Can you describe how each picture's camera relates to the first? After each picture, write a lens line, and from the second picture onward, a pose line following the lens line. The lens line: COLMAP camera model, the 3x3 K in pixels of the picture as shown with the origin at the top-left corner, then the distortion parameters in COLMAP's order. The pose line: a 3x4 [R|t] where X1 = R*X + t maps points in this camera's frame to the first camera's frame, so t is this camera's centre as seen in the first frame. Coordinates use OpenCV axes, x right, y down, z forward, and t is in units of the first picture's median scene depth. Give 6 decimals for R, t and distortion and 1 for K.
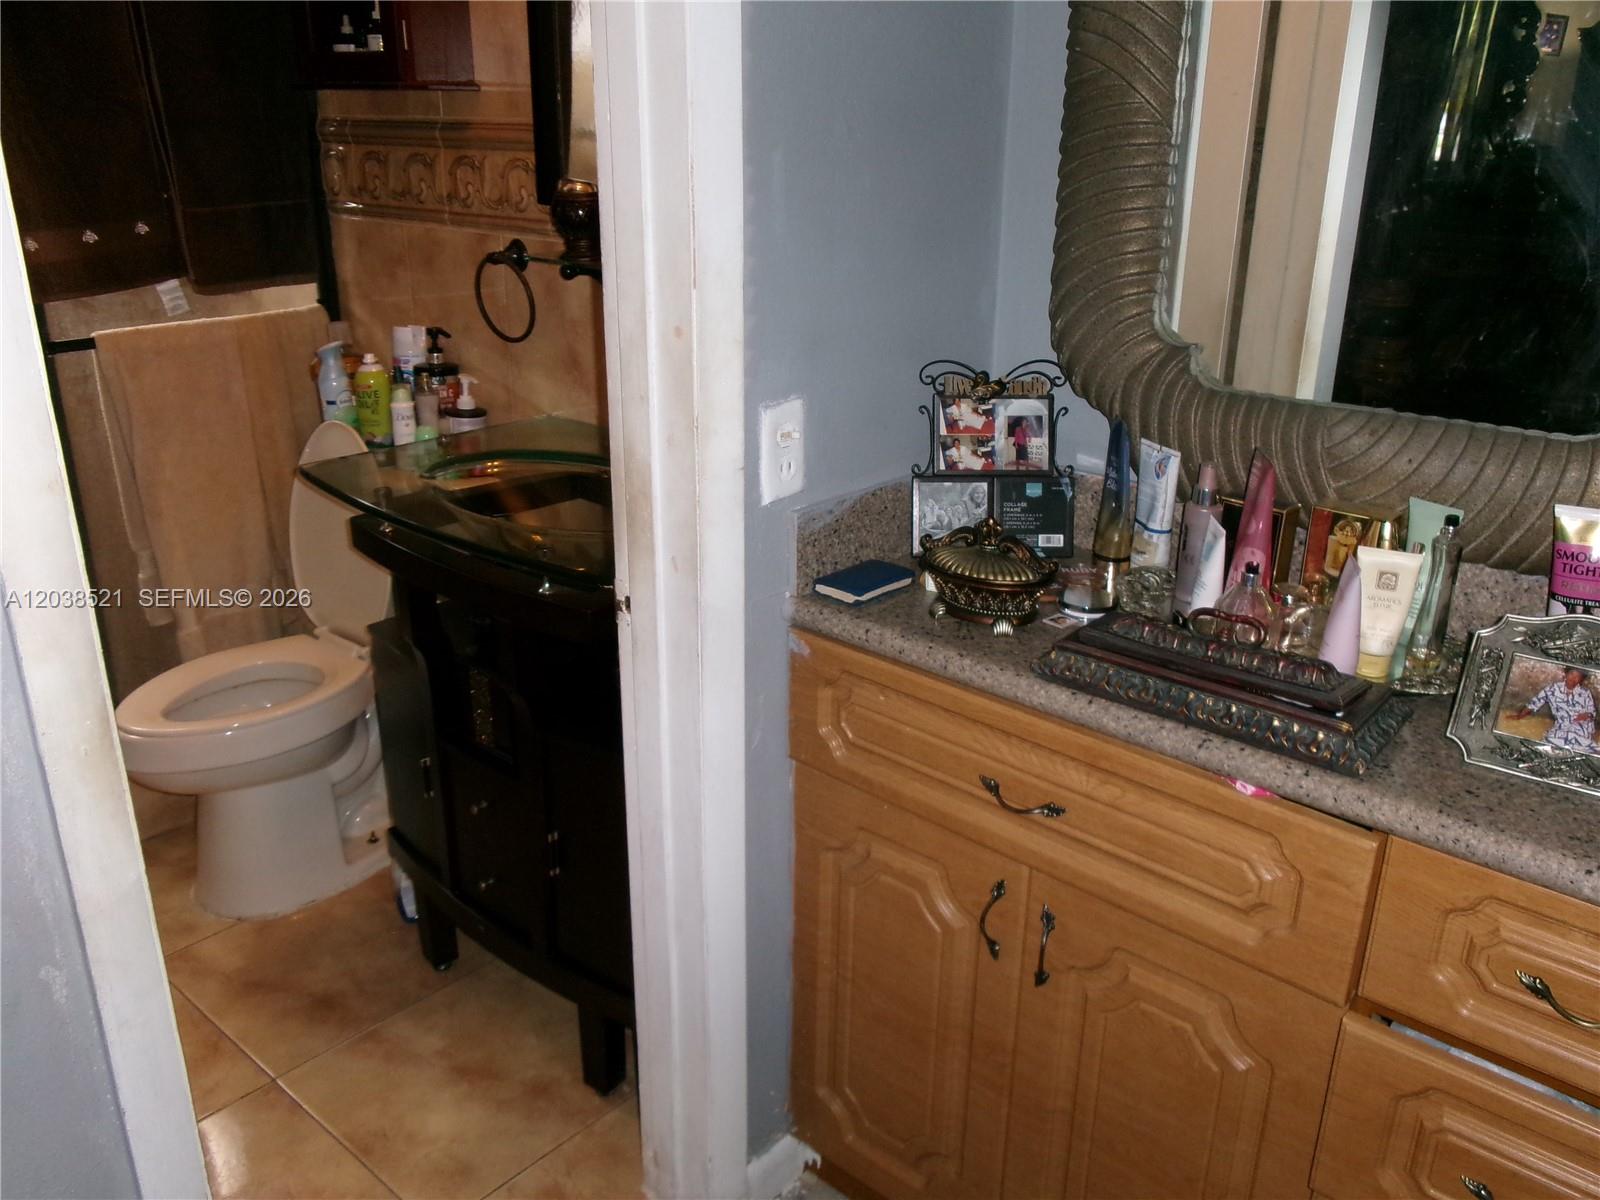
lens RADIAL K [[1295.2, 0, 804.6], [0, 1295.2, 593.1], [0, 0, 1]] dist [-0.010133, 0.001771]
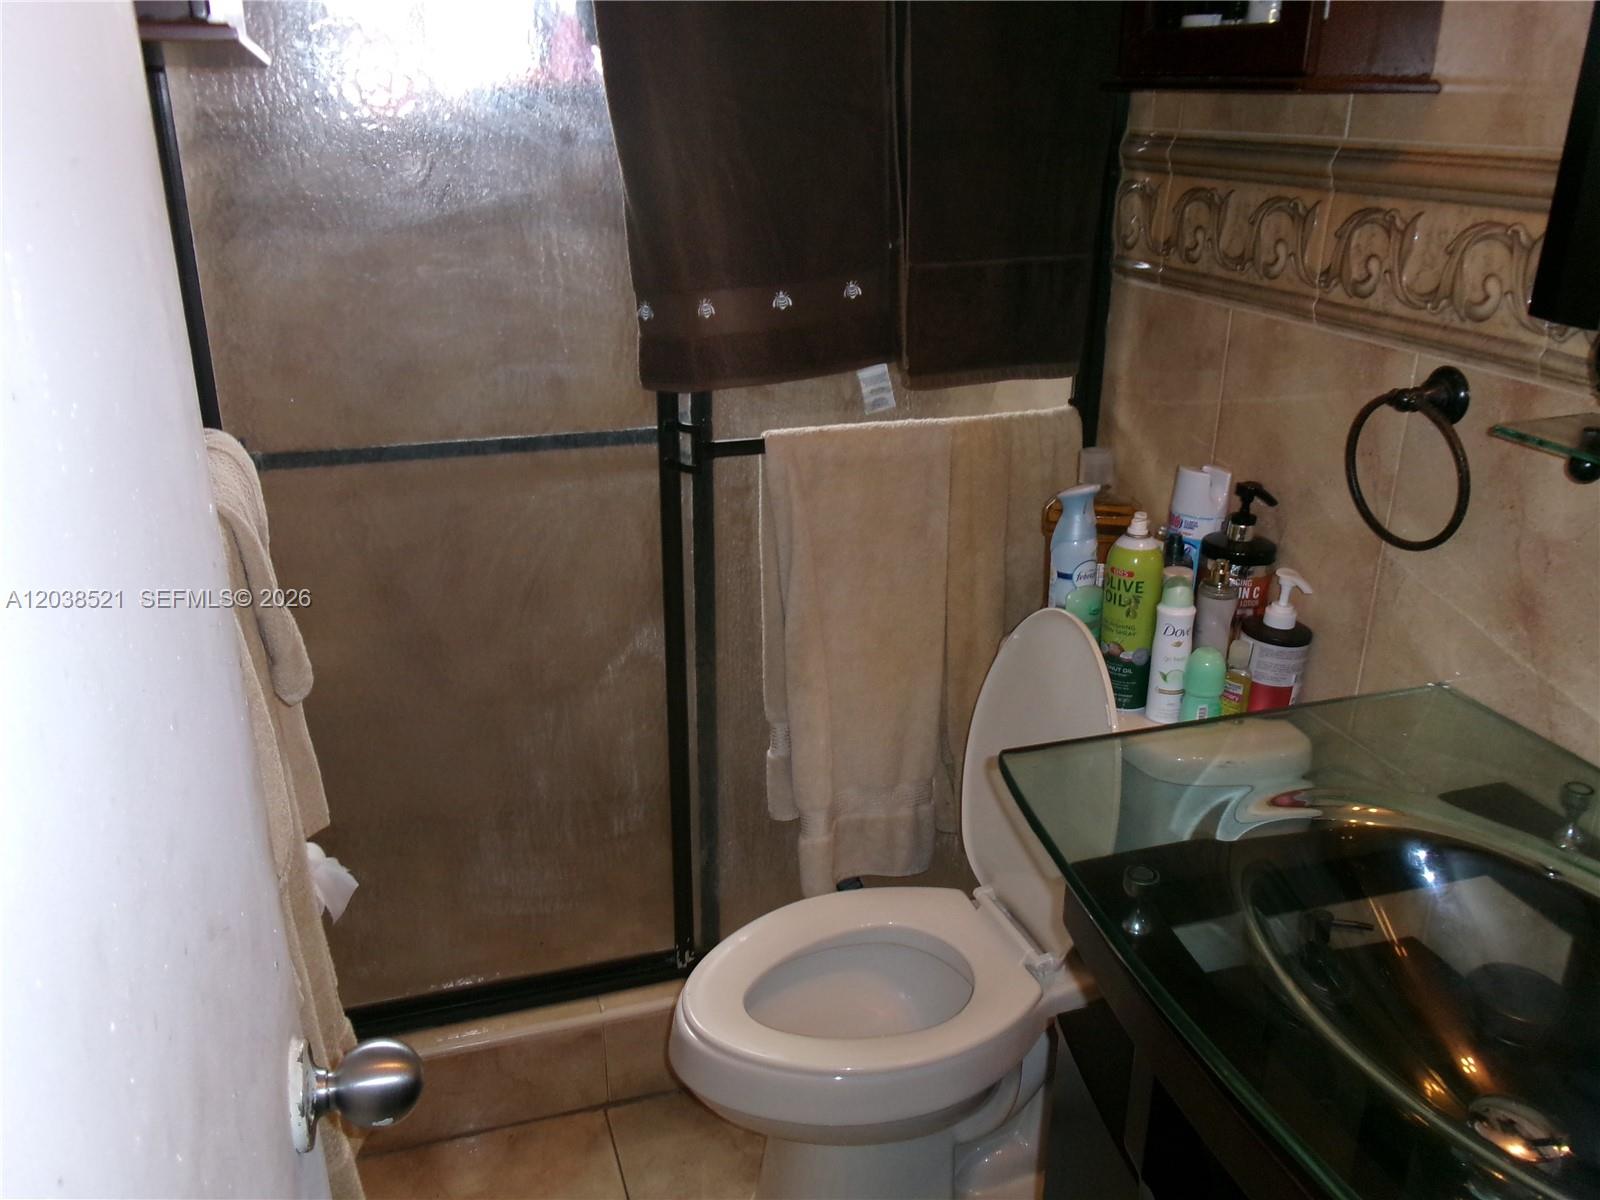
lens RADIAL K [[1295.2, 0, 802.8], [0, 1295.2, 607.7], [0, 0, 1]] dist [-0.010133, 0.001771]
pose [[0.859944, 0.187680, -0.474628, -0.168818], [-0.182085, 0.981557, 0.058225, -0.146125], [0.476802, 0.036352, 0.878258, 0.370614]]
